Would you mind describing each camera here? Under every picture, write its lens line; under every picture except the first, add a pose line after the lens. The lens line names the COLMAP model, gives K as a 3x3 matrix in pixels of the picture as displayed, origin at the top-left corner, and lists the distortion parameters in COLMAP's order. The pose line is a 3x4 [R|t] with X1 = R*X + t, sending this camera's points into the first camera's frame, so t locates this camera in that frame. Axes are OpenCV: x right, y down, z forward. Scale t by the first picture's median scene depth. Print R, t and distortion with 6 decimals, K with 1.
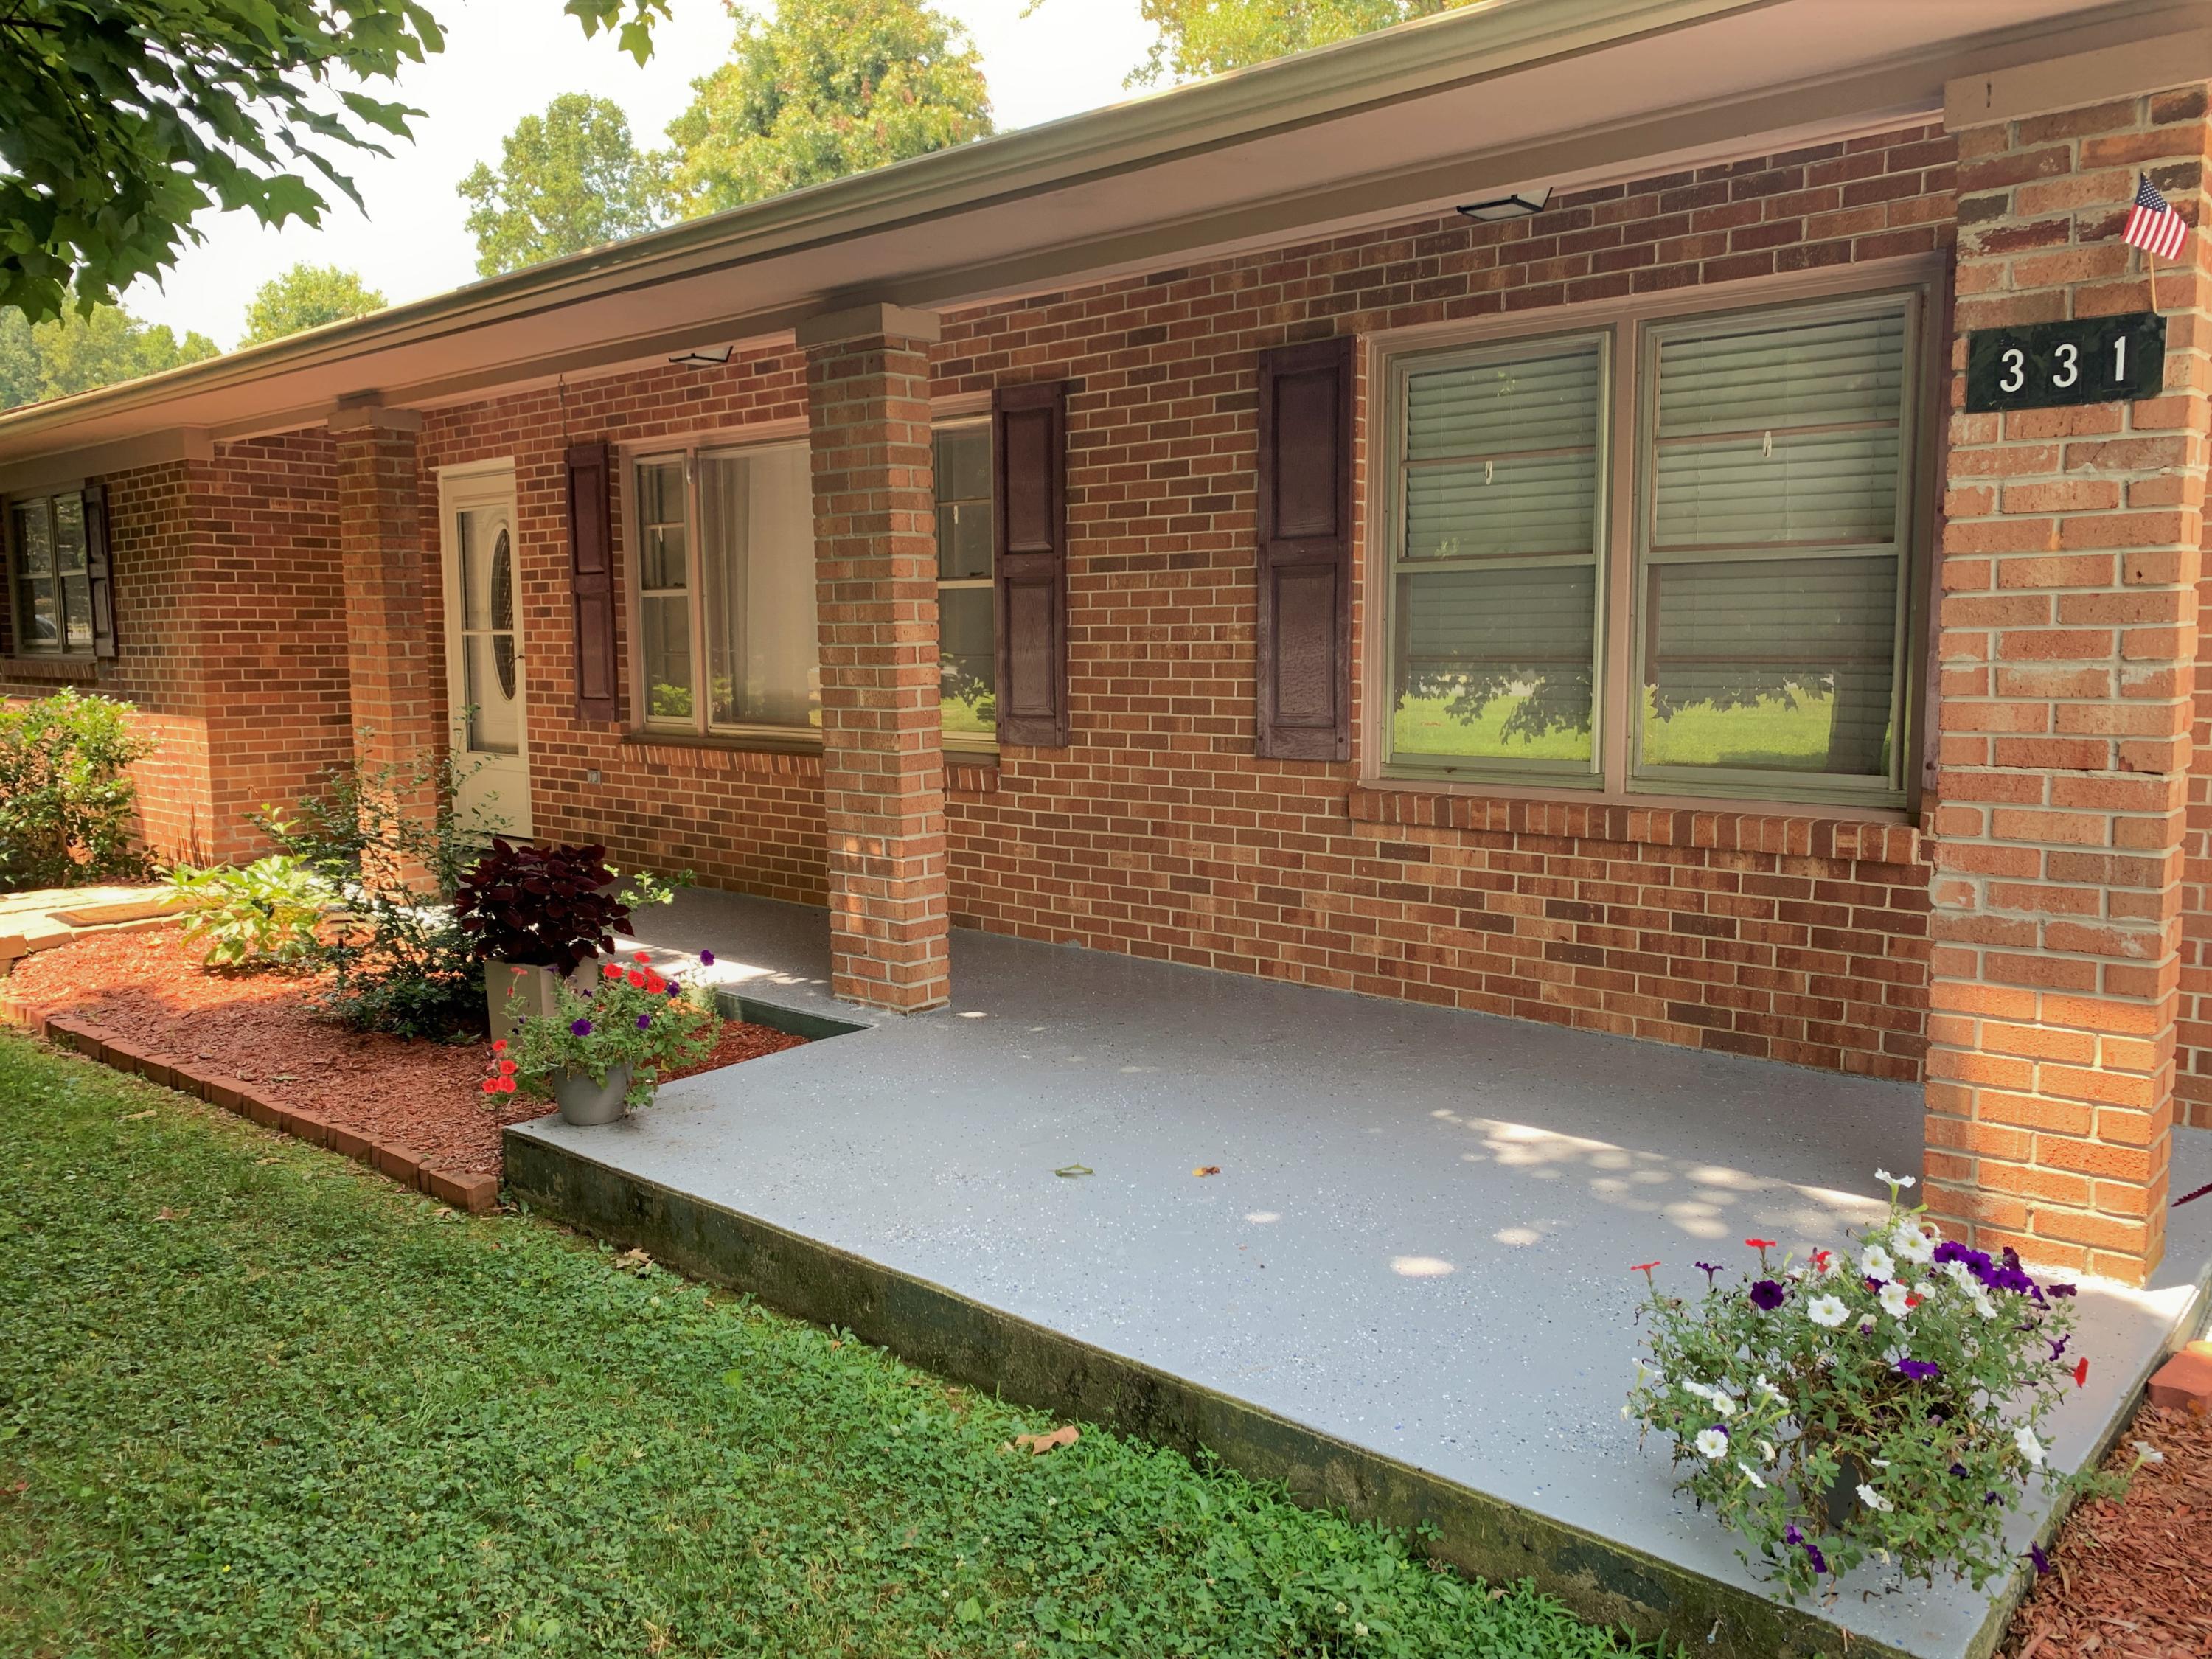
lens RADIAL K [[1696.6, 0, 1079.9], [0, 1696.6, 820.8], [0, 0, 1]] dist [0.042226, -0.044986]
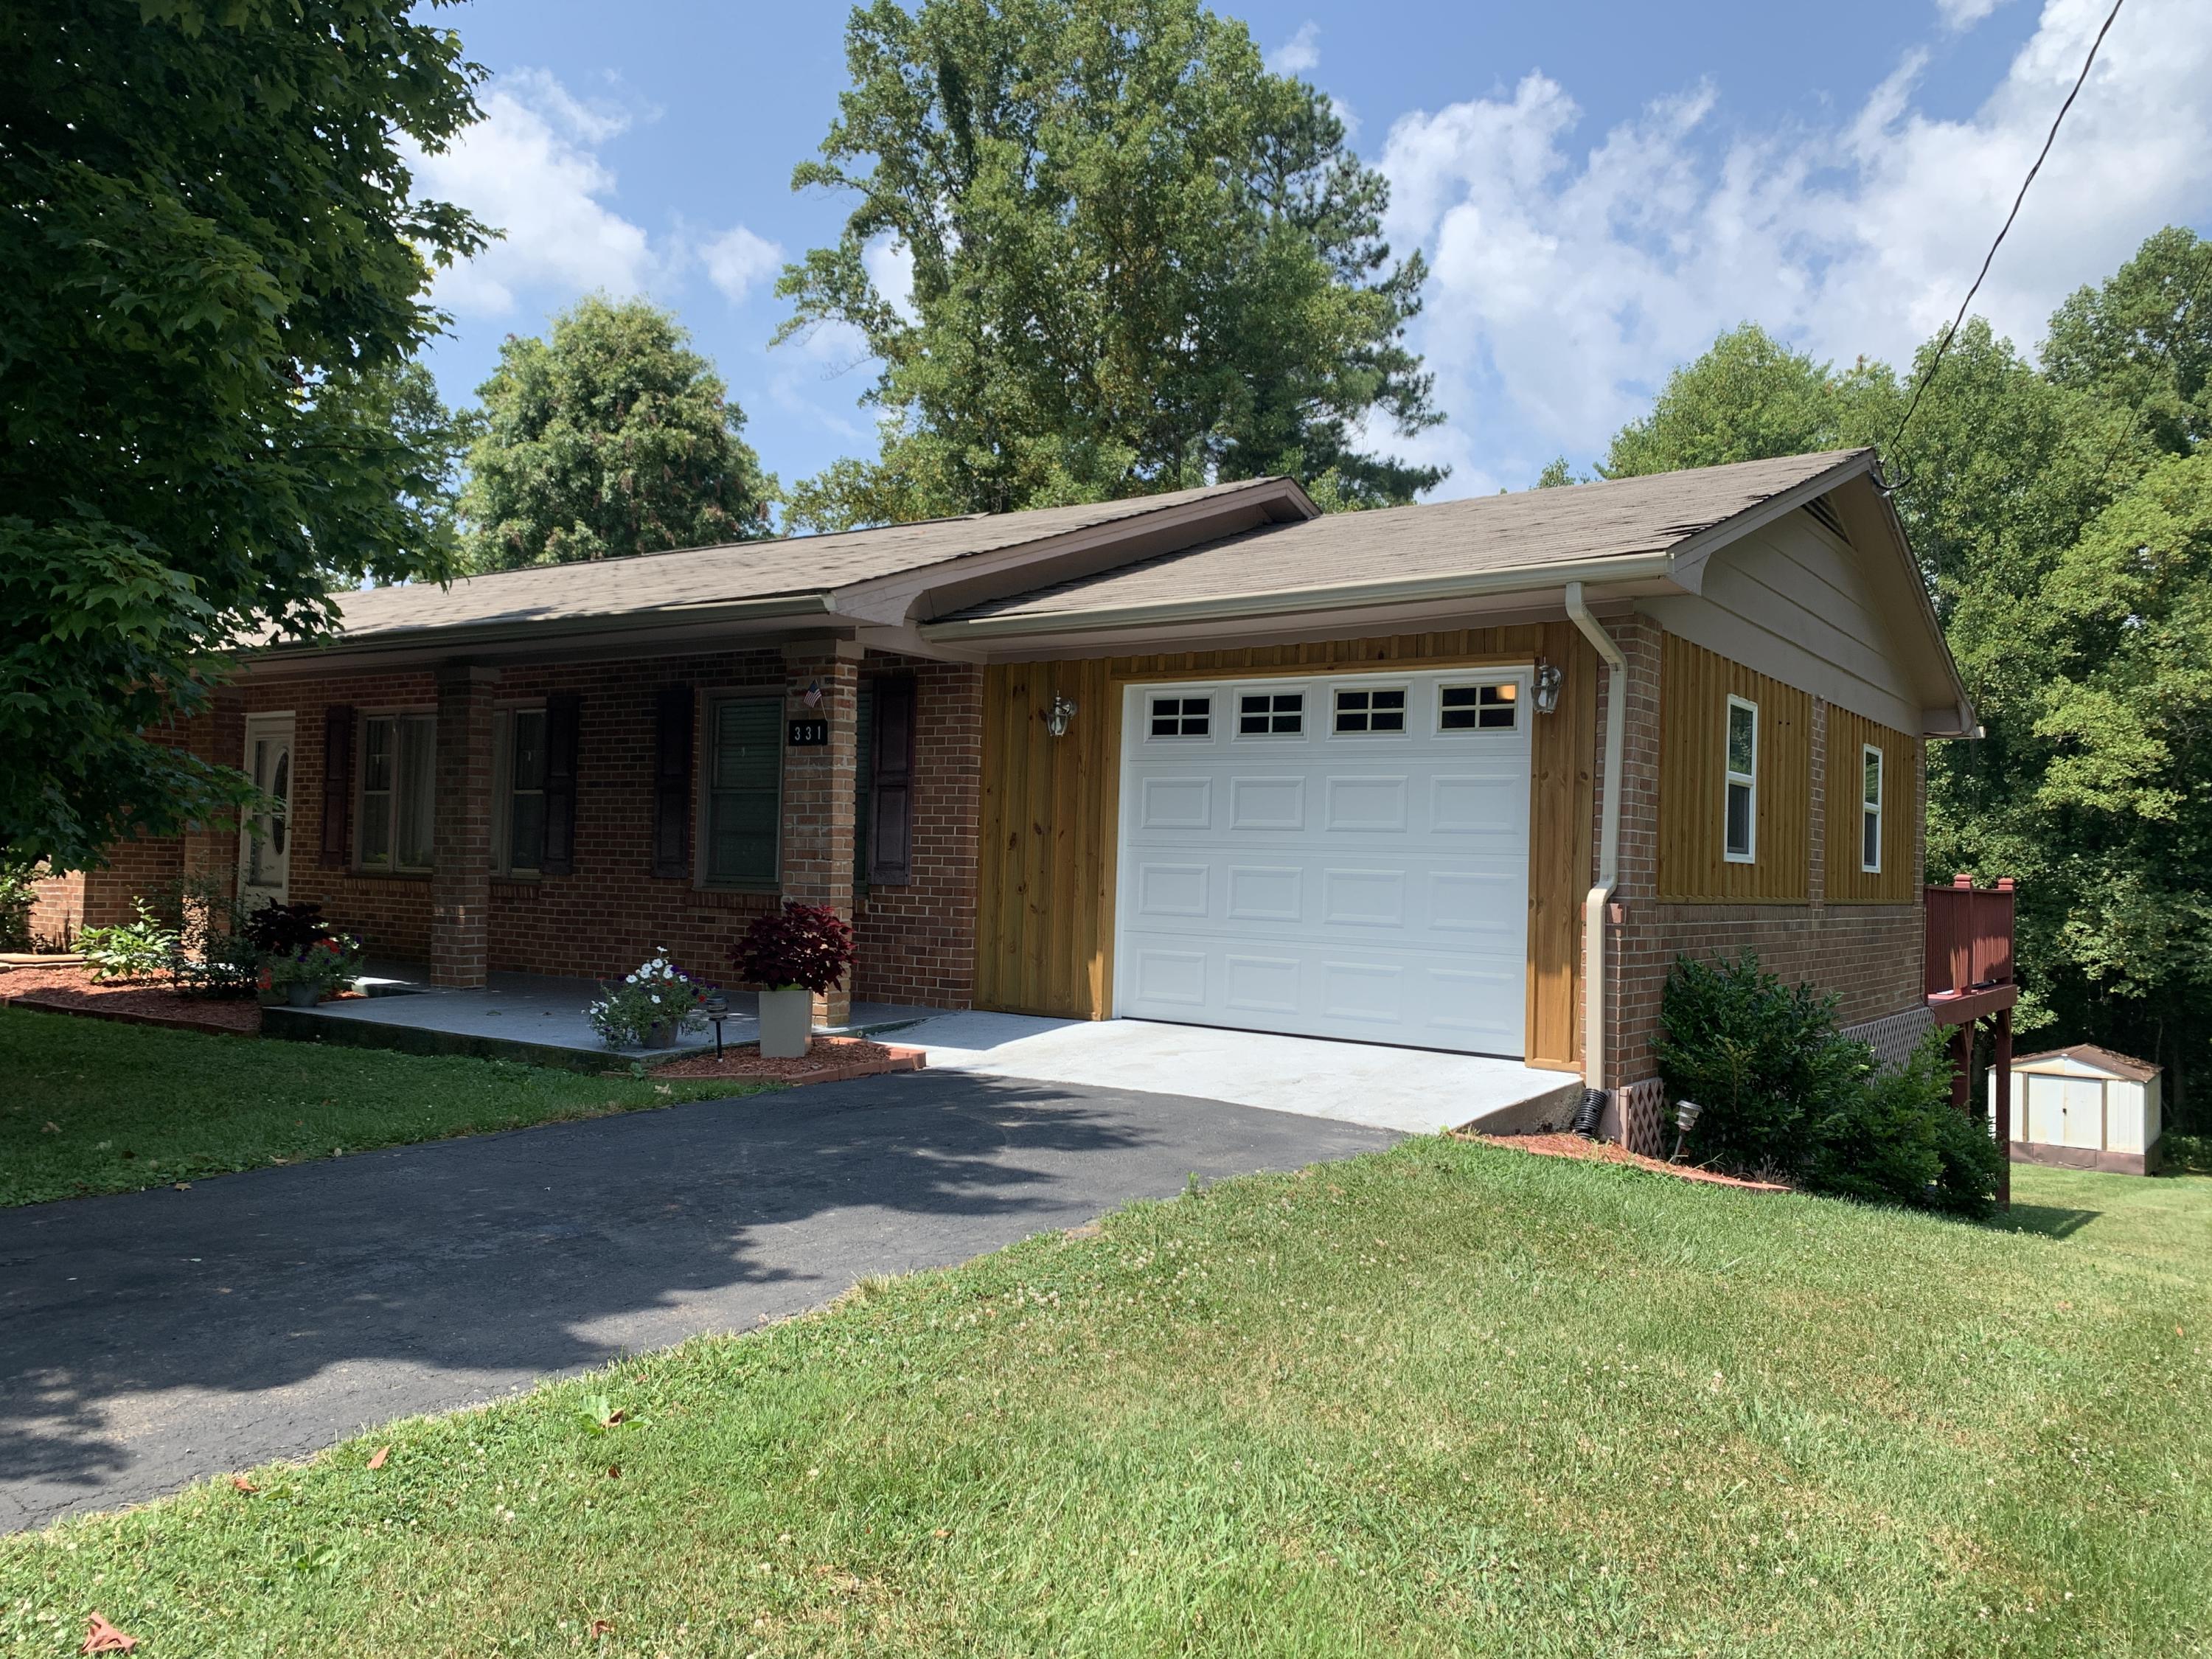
lens RADIAL K [[1707.5, 0, 1101.8], [0, 1707.5, 819.5], [0, 0, 1]] dist [0.040861, -0.053243]
pose [[0.991683, 0.037942, 0.122987, 0.250865], [-0.020814, 0.990260, -0.137668, 0.109681], [-0.127013, 0.133963, 0.982813, -0.746099]]
